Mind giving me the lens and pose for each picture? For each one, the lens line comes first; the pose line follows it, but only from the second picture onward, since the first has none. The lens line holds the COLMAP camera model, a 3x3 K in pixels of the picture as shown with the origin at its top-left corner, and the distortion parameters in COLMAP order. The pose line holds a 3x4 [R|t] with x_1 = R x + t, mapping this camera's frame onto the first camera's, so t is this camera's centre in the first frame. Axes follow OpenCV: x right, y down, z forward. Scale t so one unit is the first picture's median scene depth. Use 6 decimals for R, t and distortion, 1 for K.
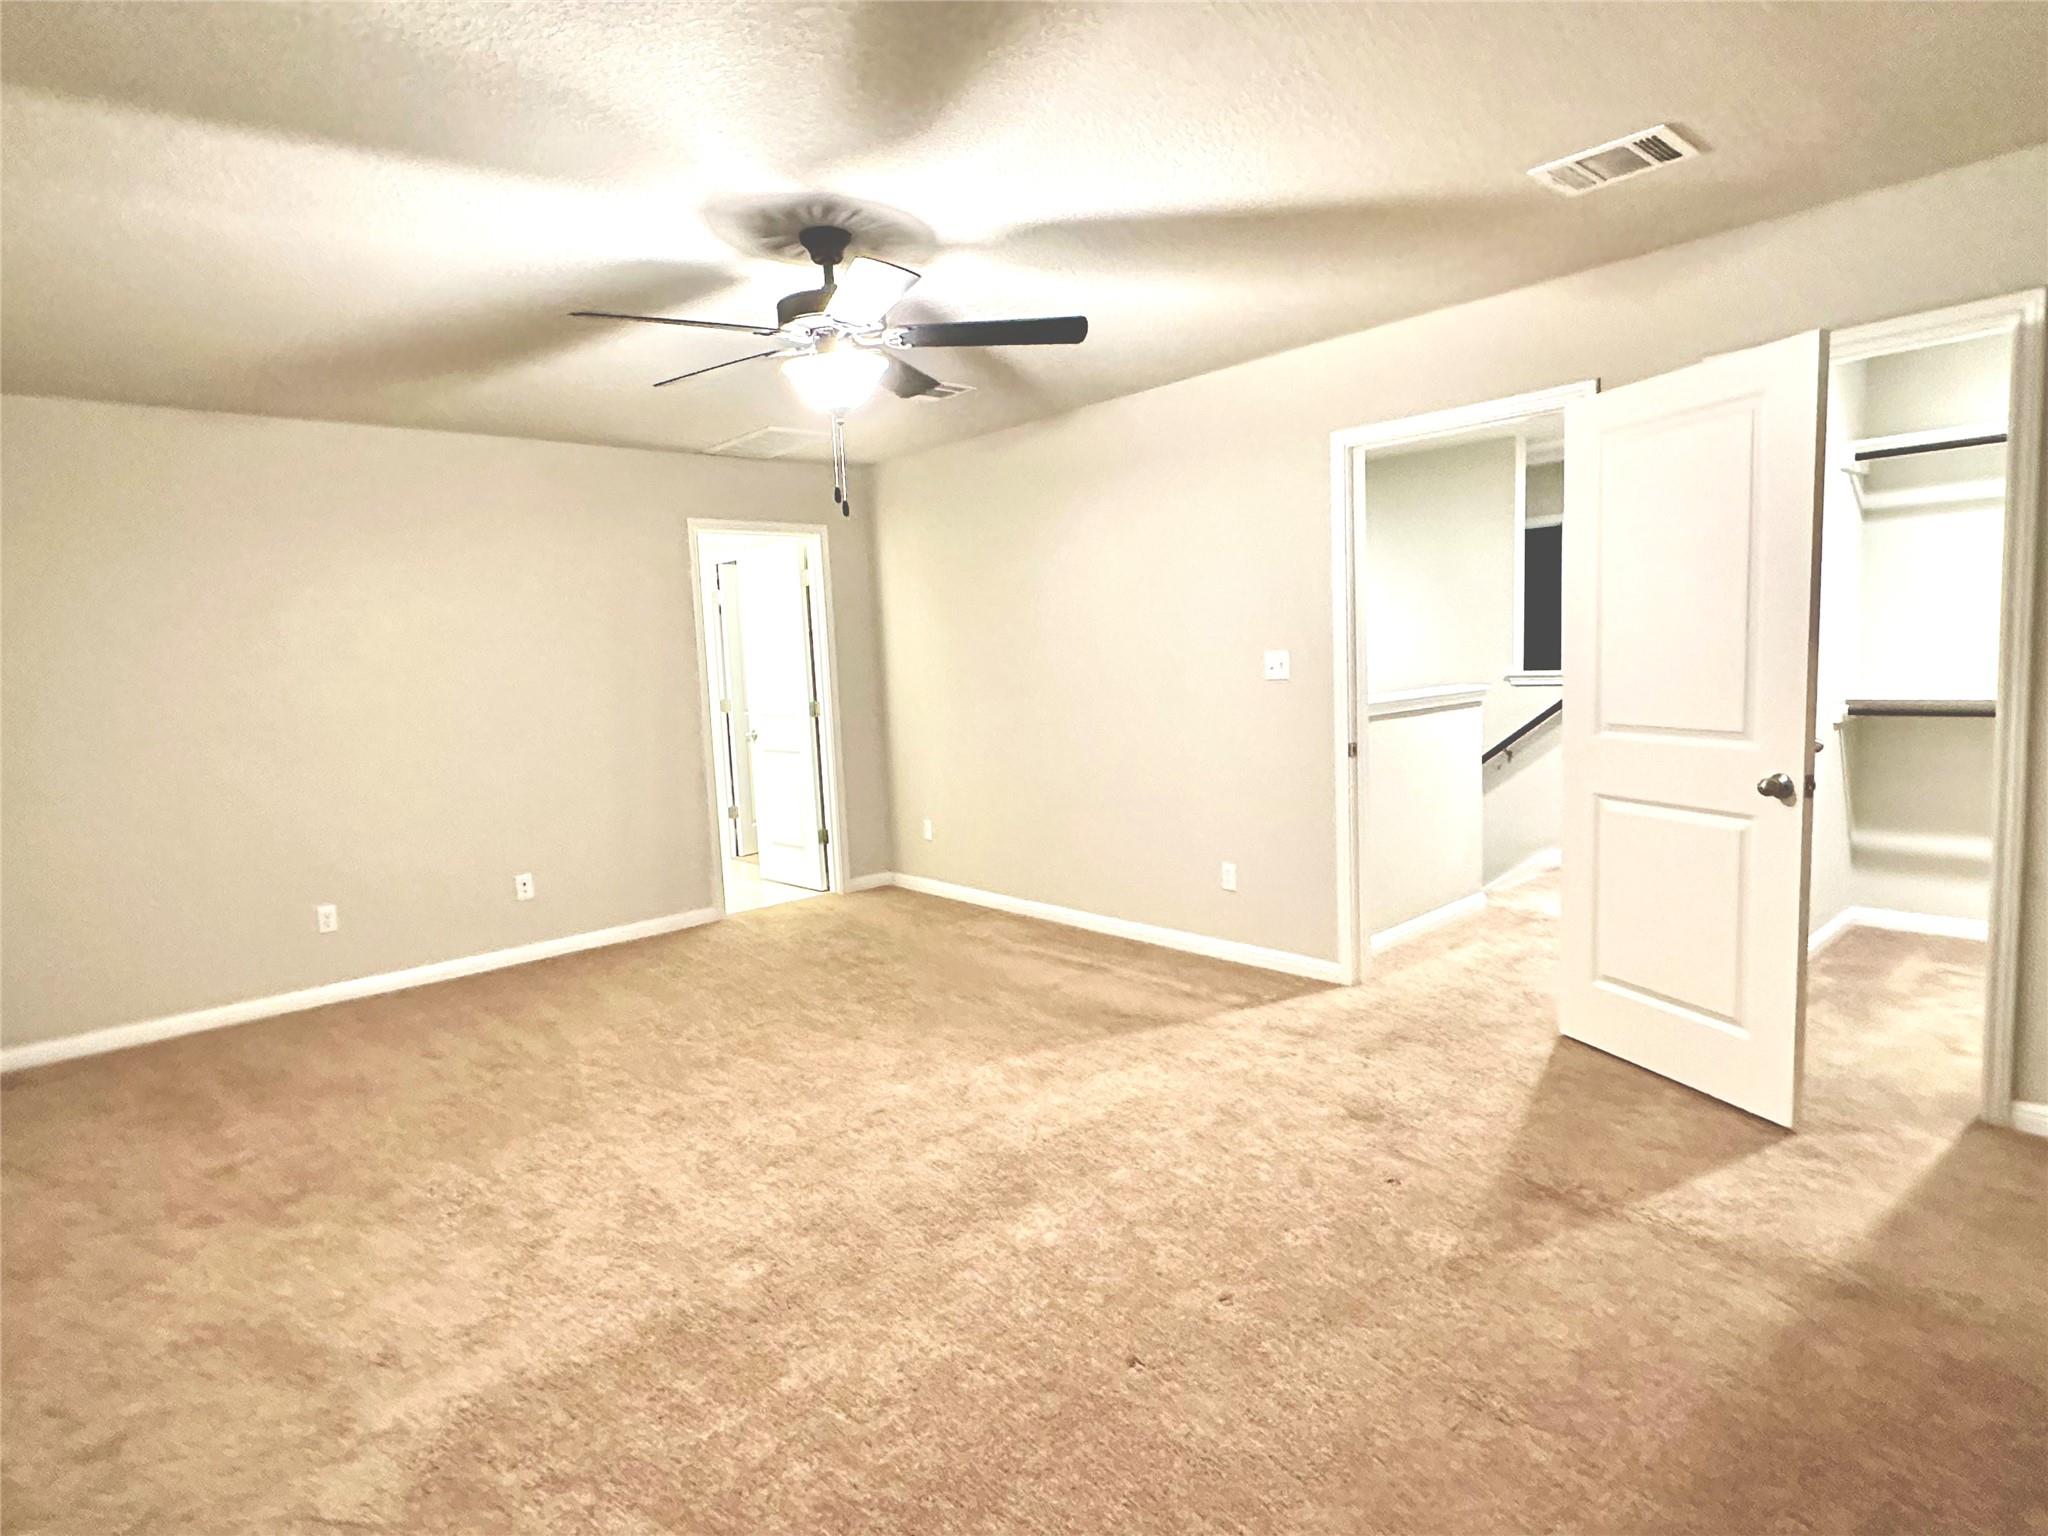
lens RADIAL K [[1152.9, 0, 1019.4], [0, 1152.9, 778.9], [0, 0, 1]] dist [-0.001973, 0.000141]
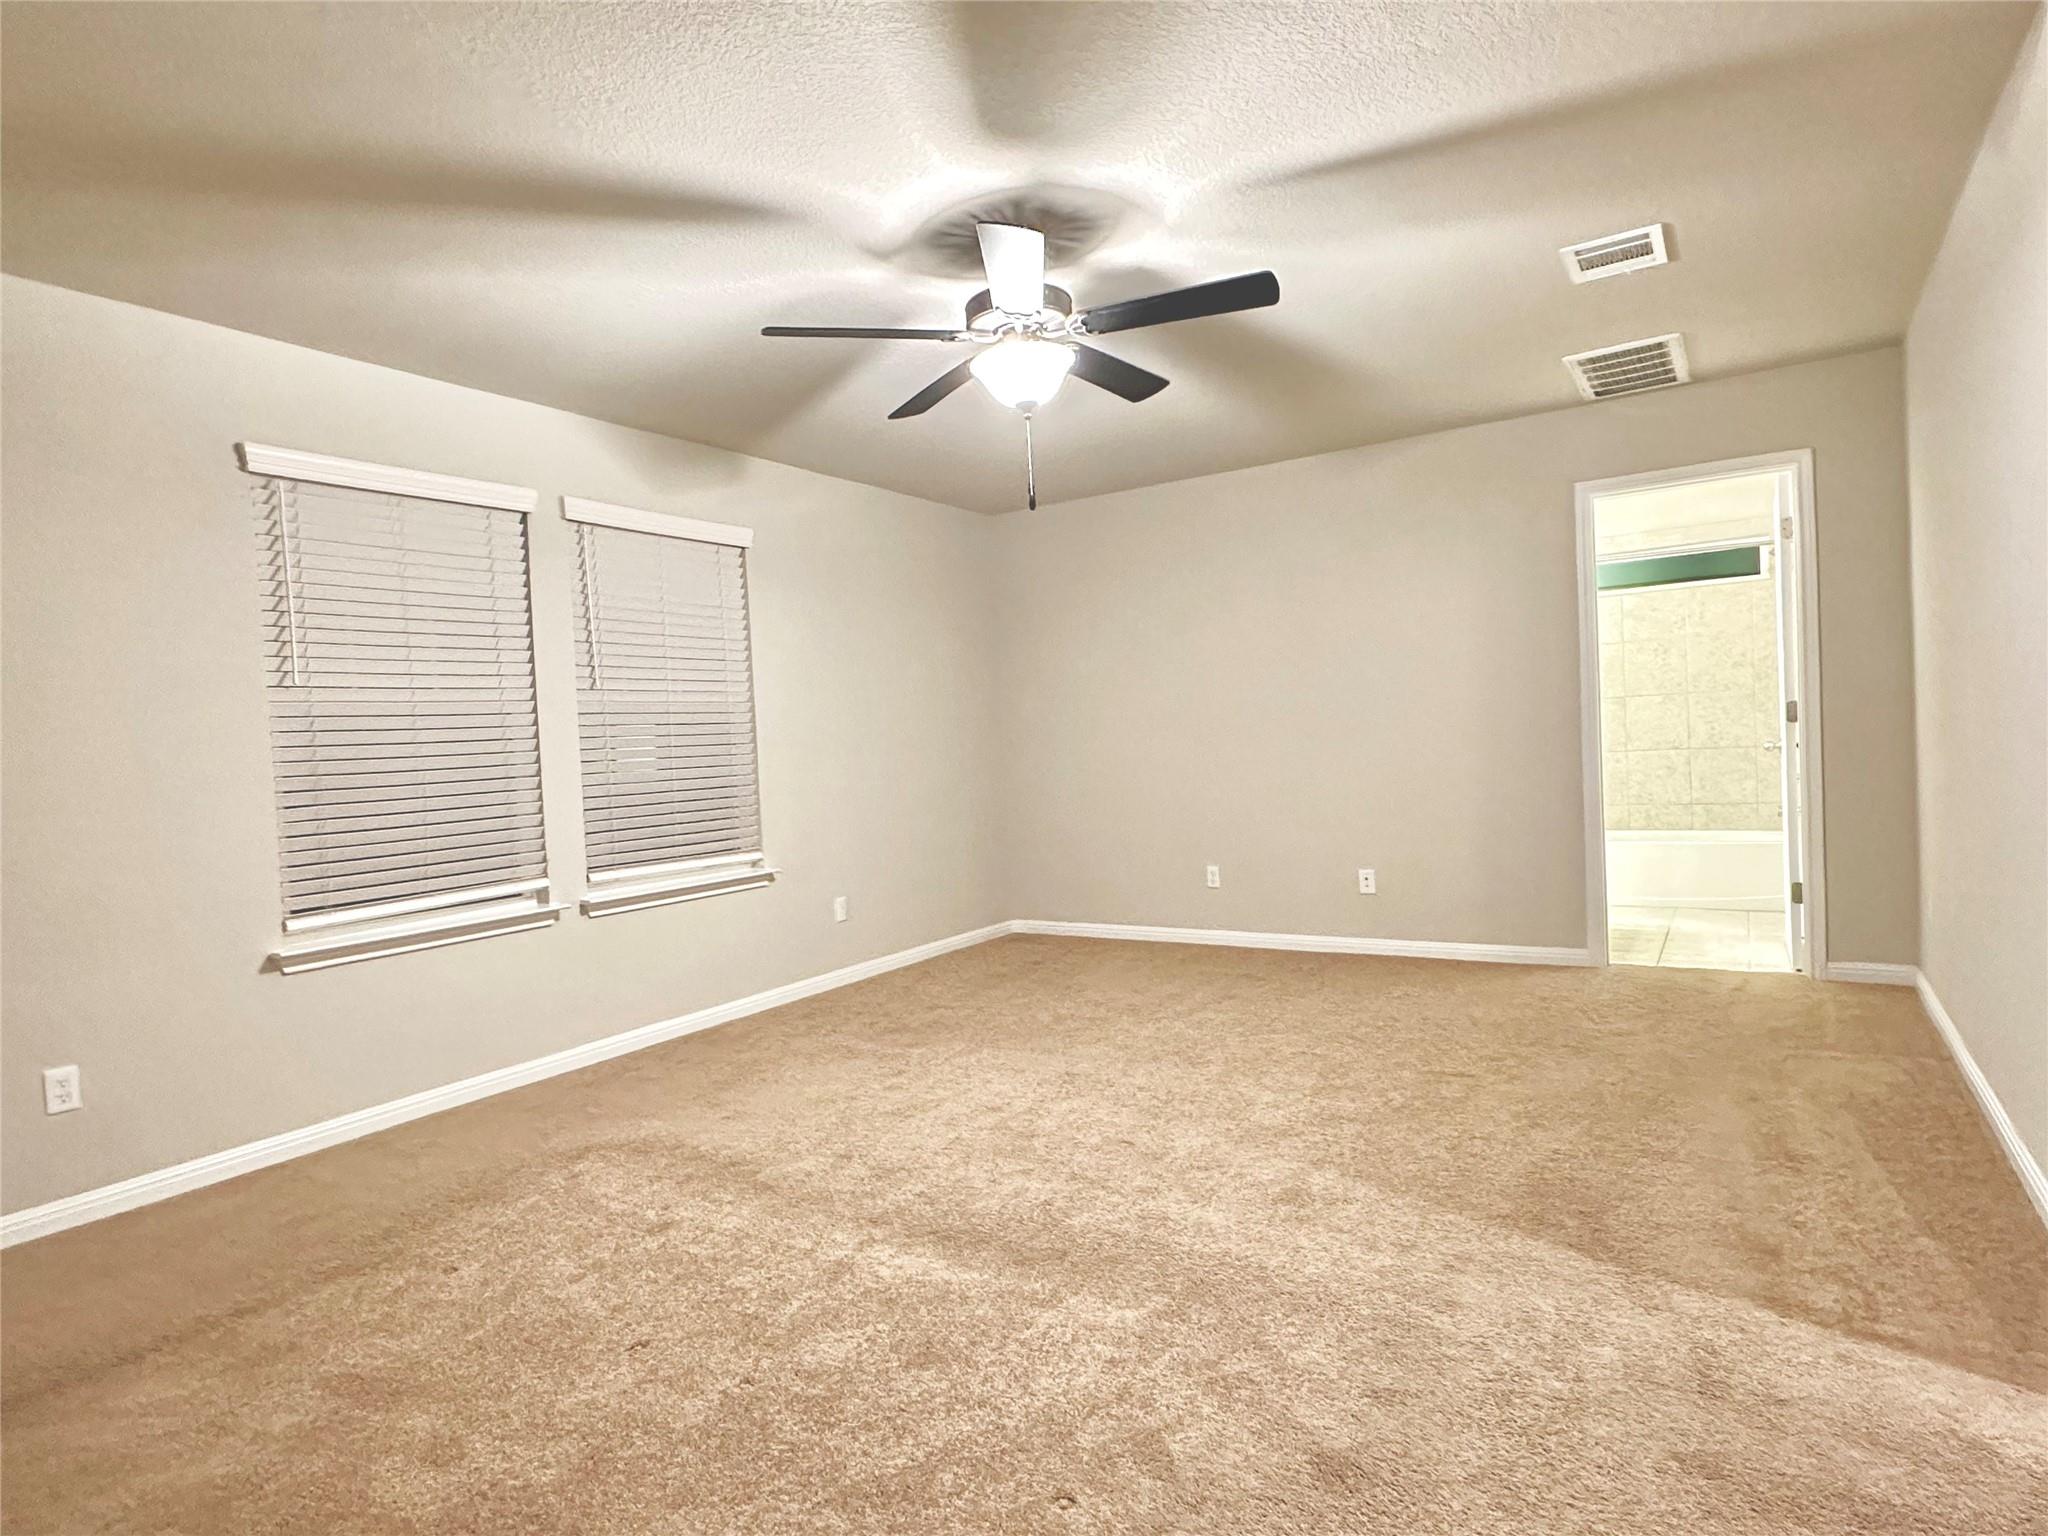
lens RADIAL K [[1136.4, 0, 1024.0], [0, 1136.4, 768.0], [0, 0, 1]] dist [0.001698, 0.000645]
pose [[0.226107, 0.054861, -0.972556, 0.660754], [-0.061392, 0.997231, 0.041980, -0.042963], [0.972166, 0.050215, 0.228848, 0.618436]]
